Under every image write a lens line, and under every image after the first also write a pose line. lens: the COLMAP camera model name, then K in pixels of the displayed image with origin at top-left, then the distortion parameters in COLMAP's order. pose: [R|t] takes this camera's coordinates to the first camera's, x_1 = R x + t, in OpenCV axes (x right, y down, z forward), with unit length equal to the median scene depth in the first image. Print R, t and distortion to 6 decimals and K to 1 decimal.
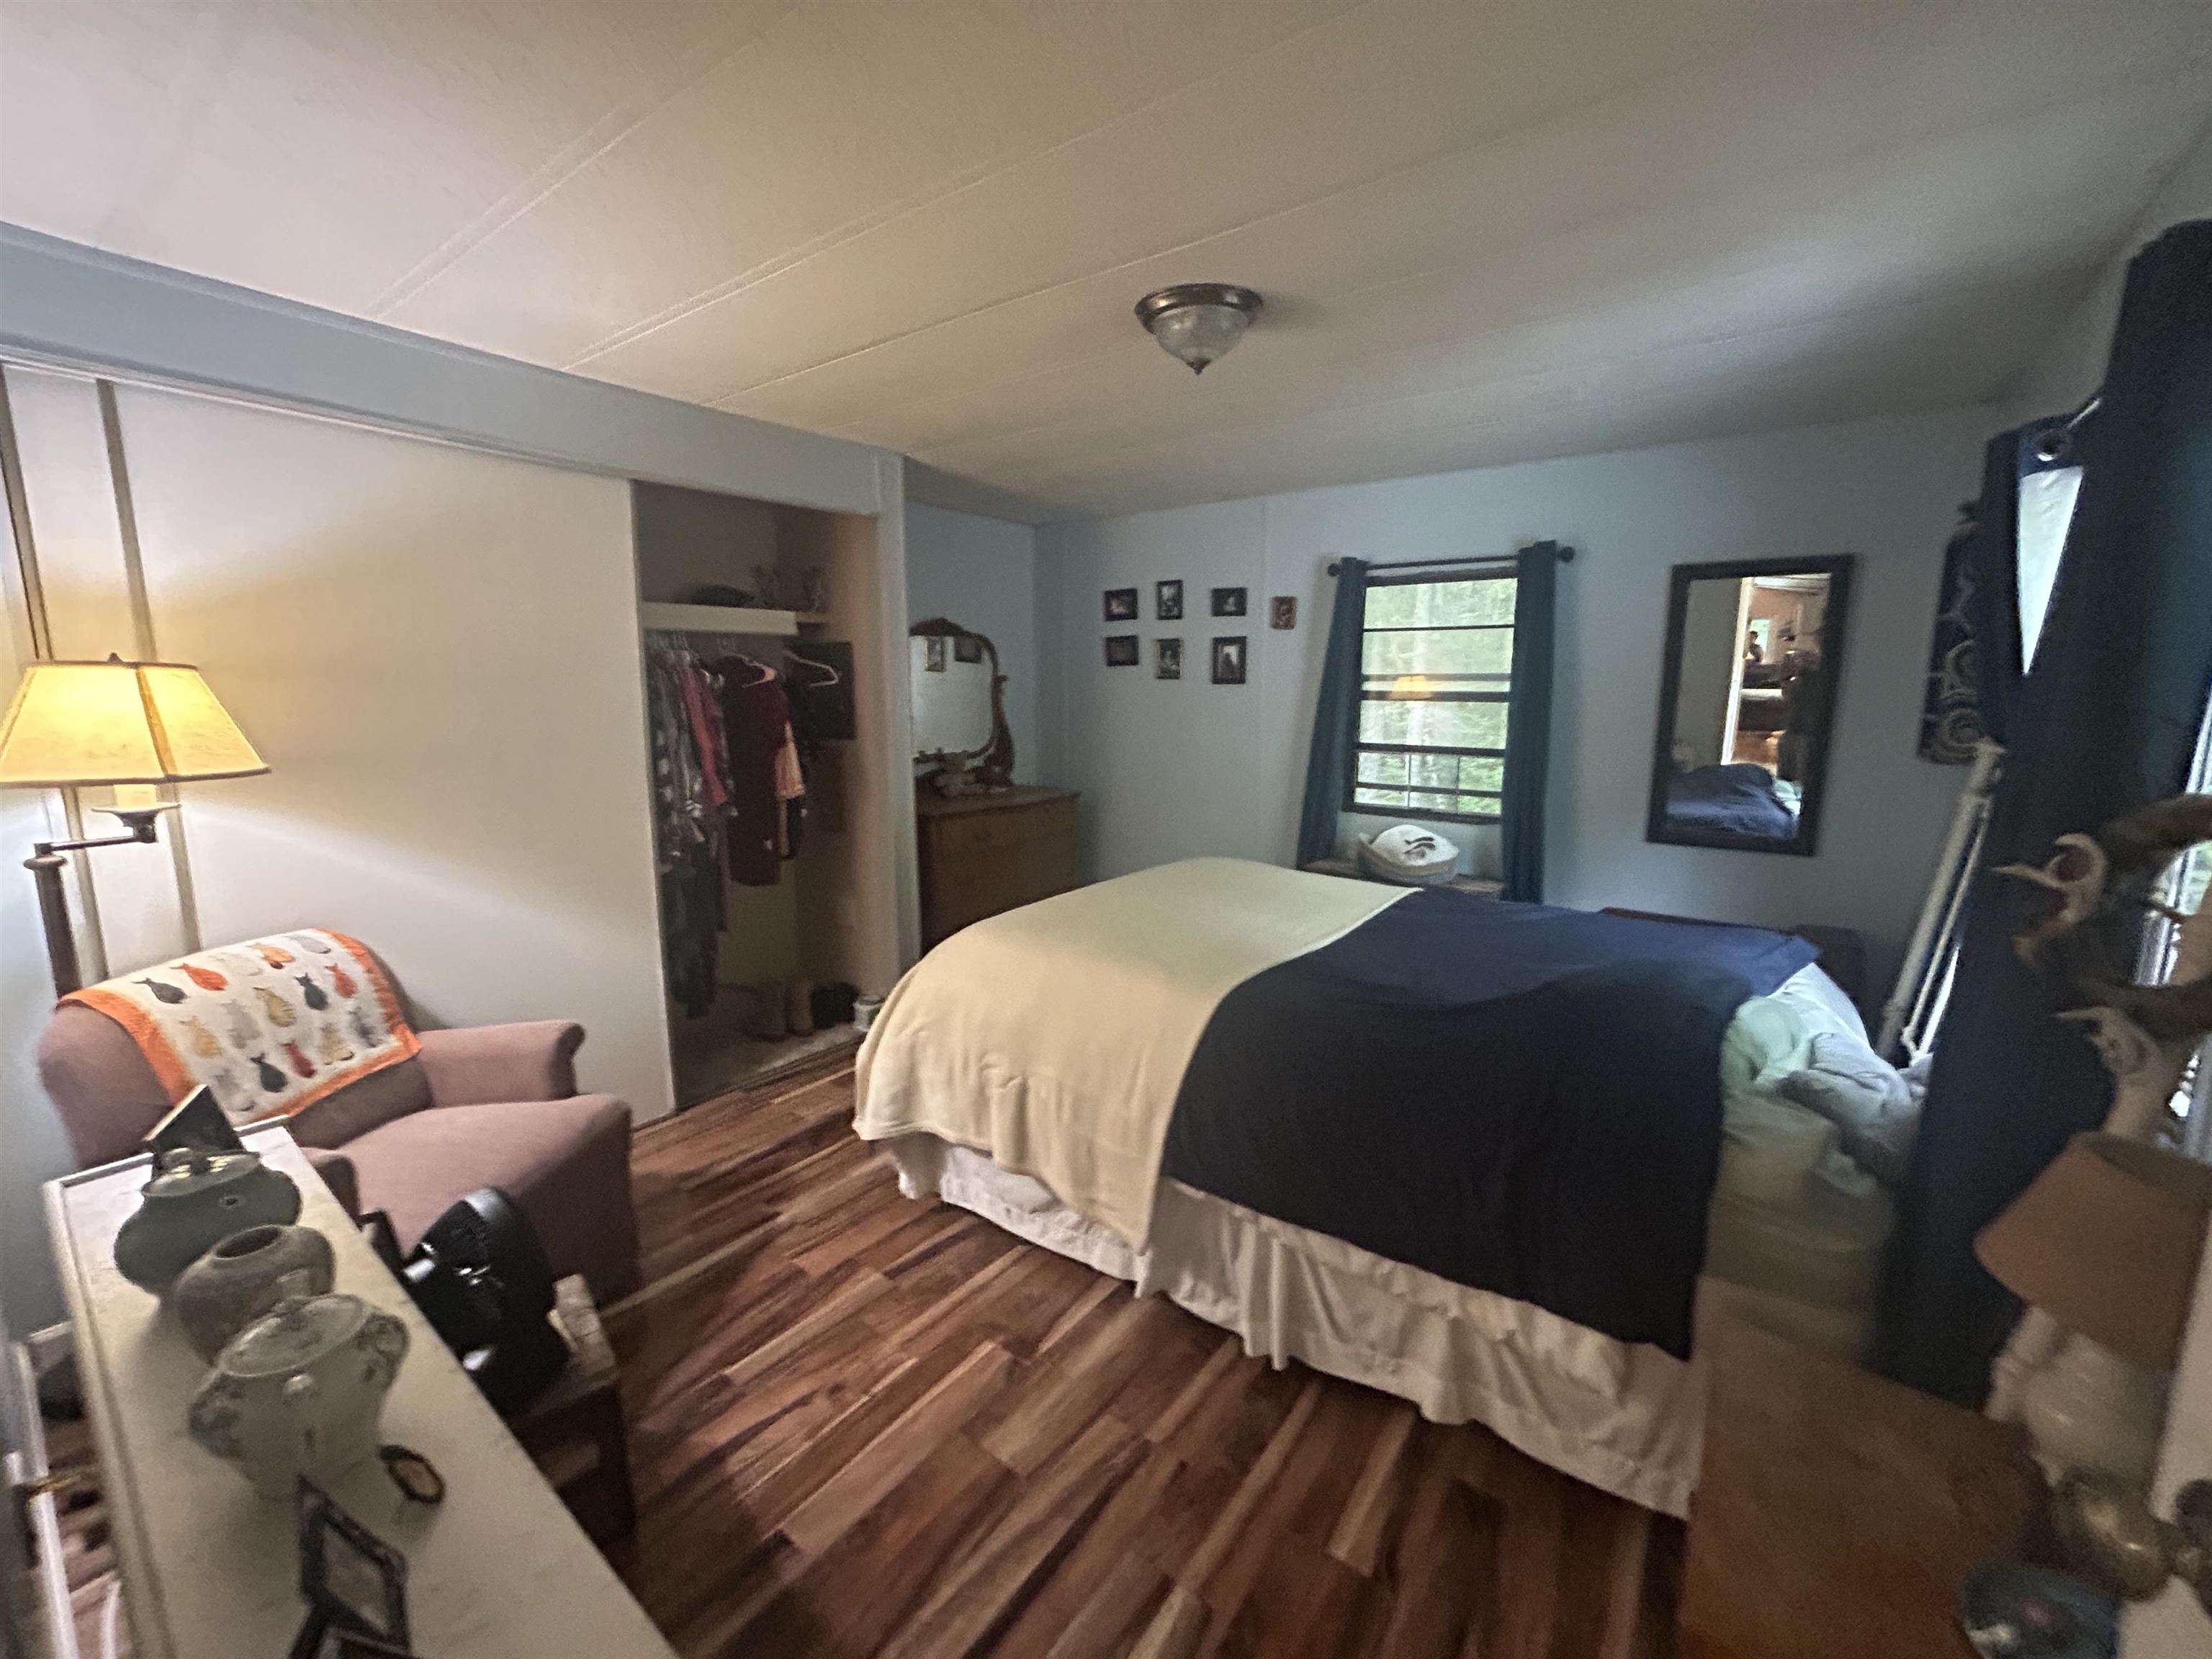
lens RADIAL K [[890.9, 0, 1098.2], [0, 890.9, 830.3], [0, 0, 1]] dist [-0.002611, 0.001719]
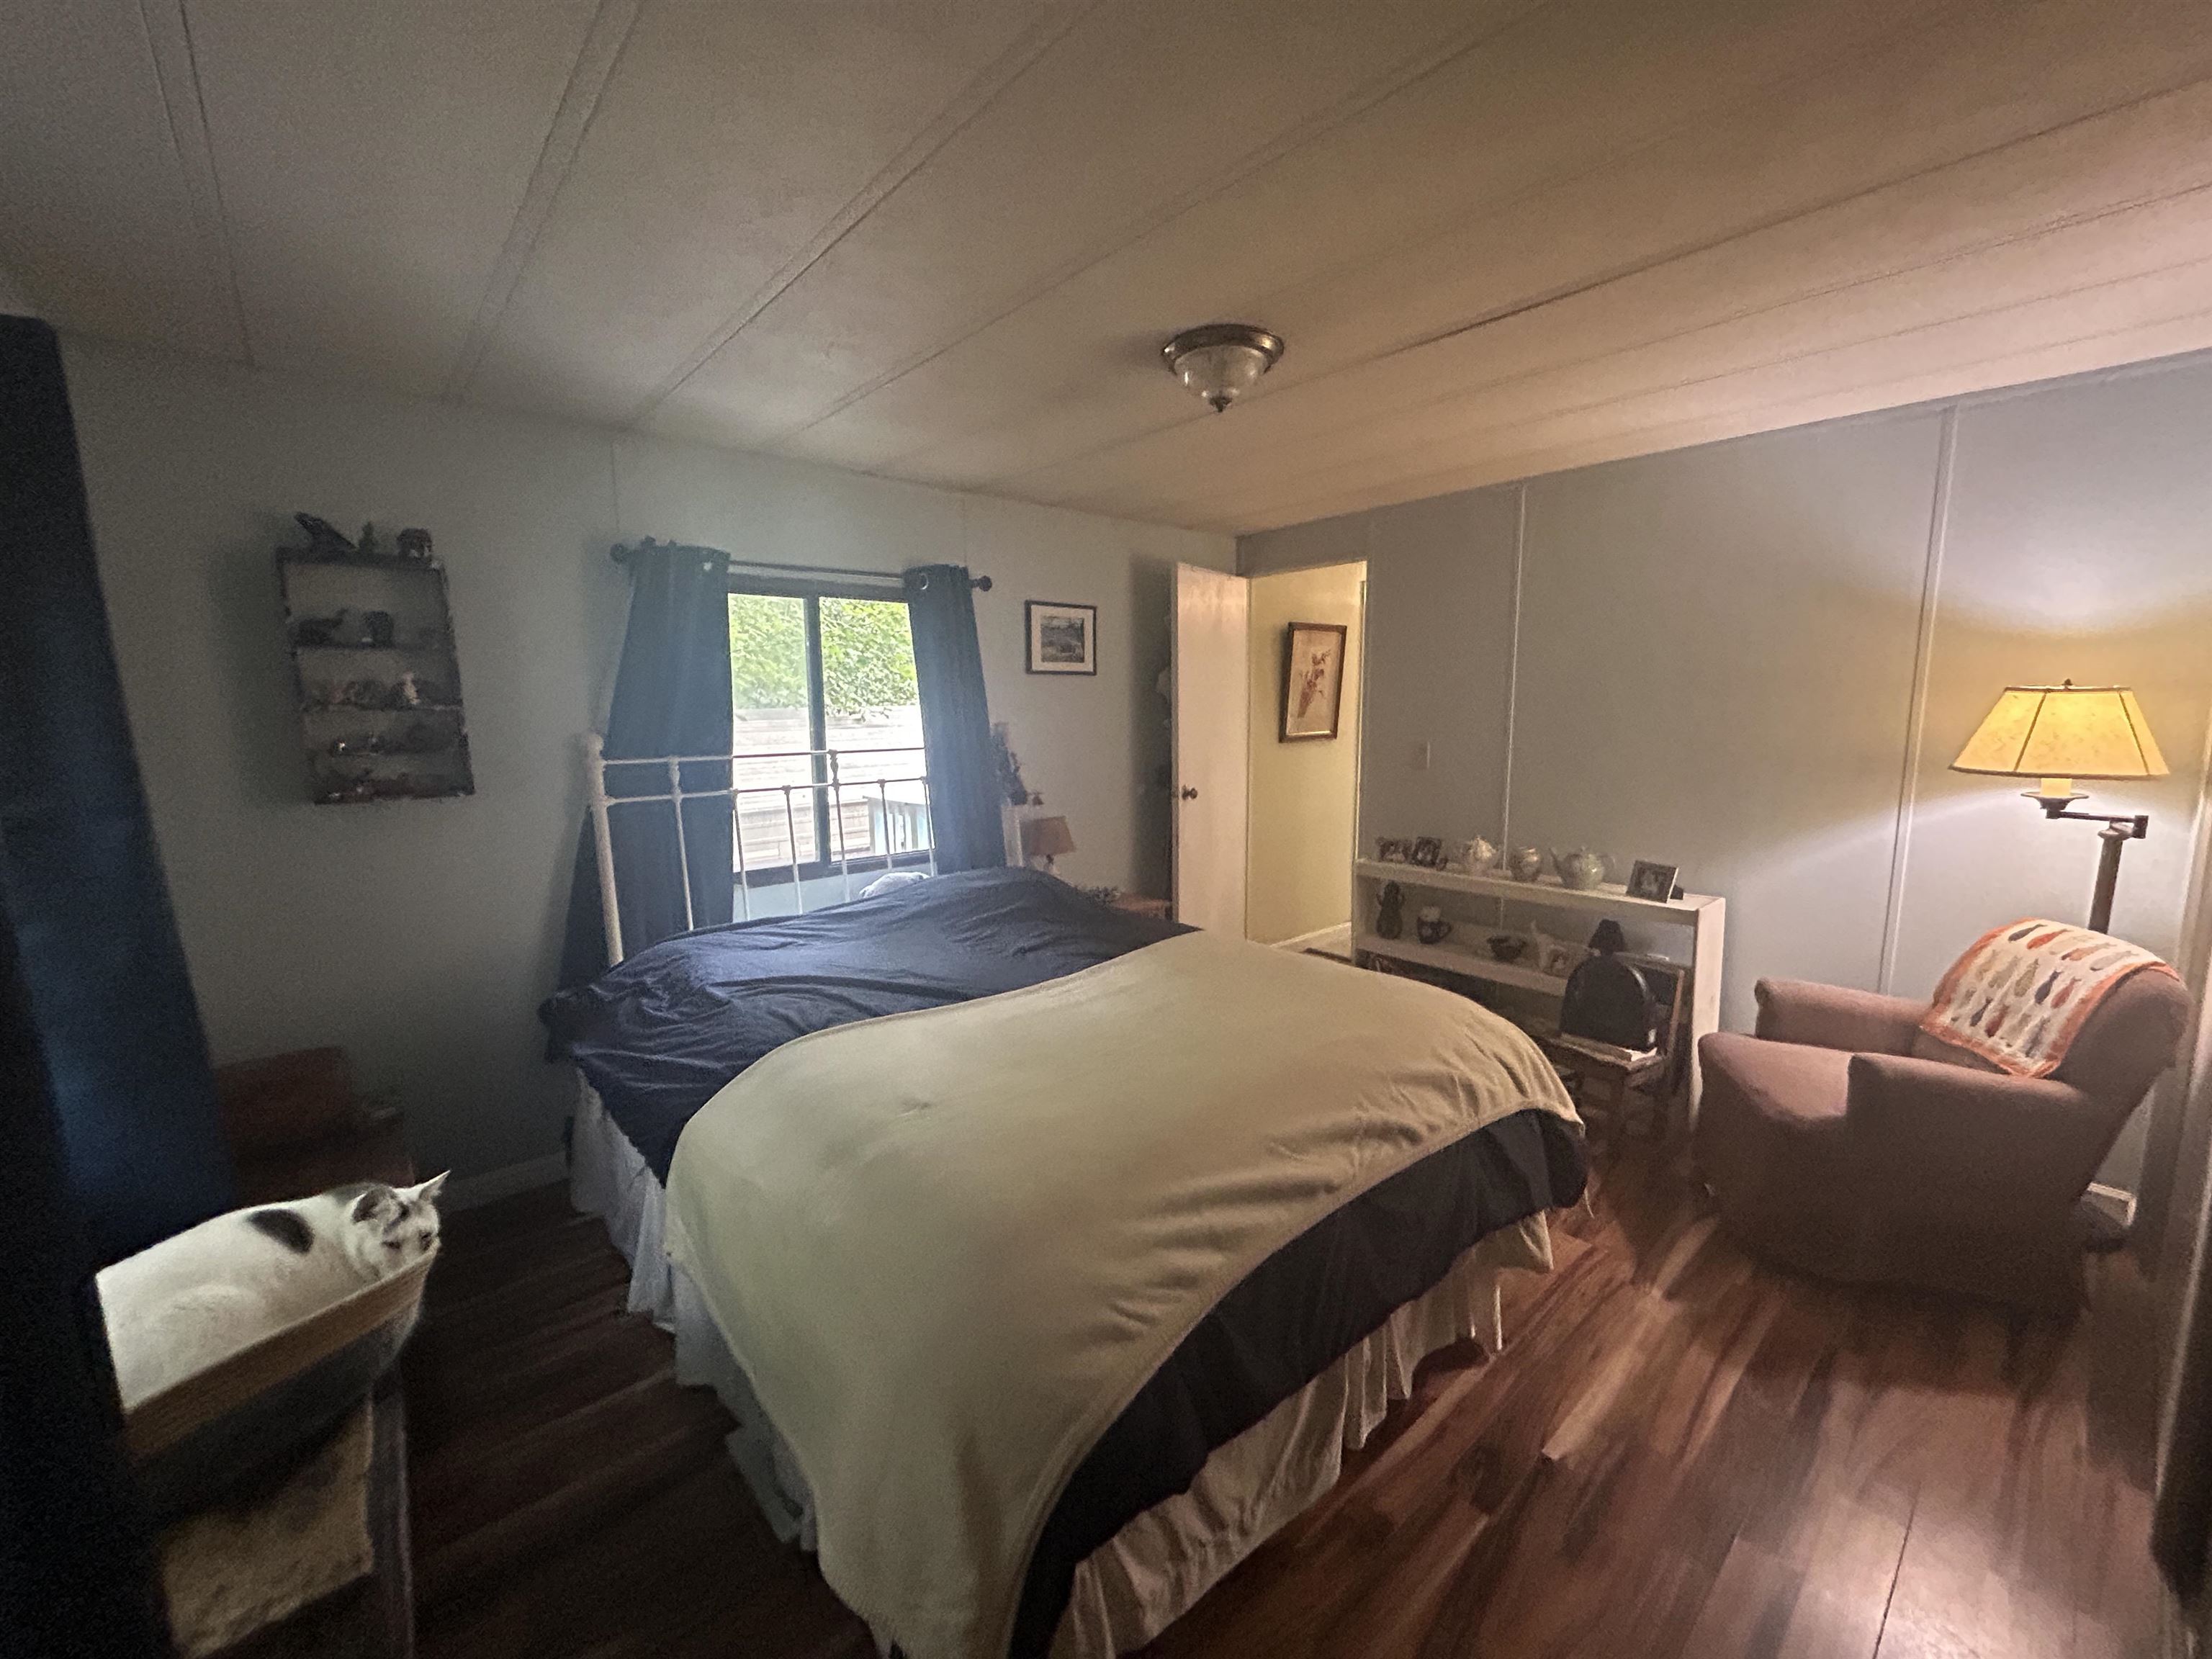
lens RADIAL K [[890.9, 0, 1105.4], [0, 890.9, 835.1], [0, 0, 1]] dist [-0.002611, 0.001719]
pose [[-0.978301, -0.027191, 0.205399, 0.023061], [0.035585, 0.954569, 0.295857, -0.327294], [-0.204112, 0.296747, -0.932888, 2.007928]]
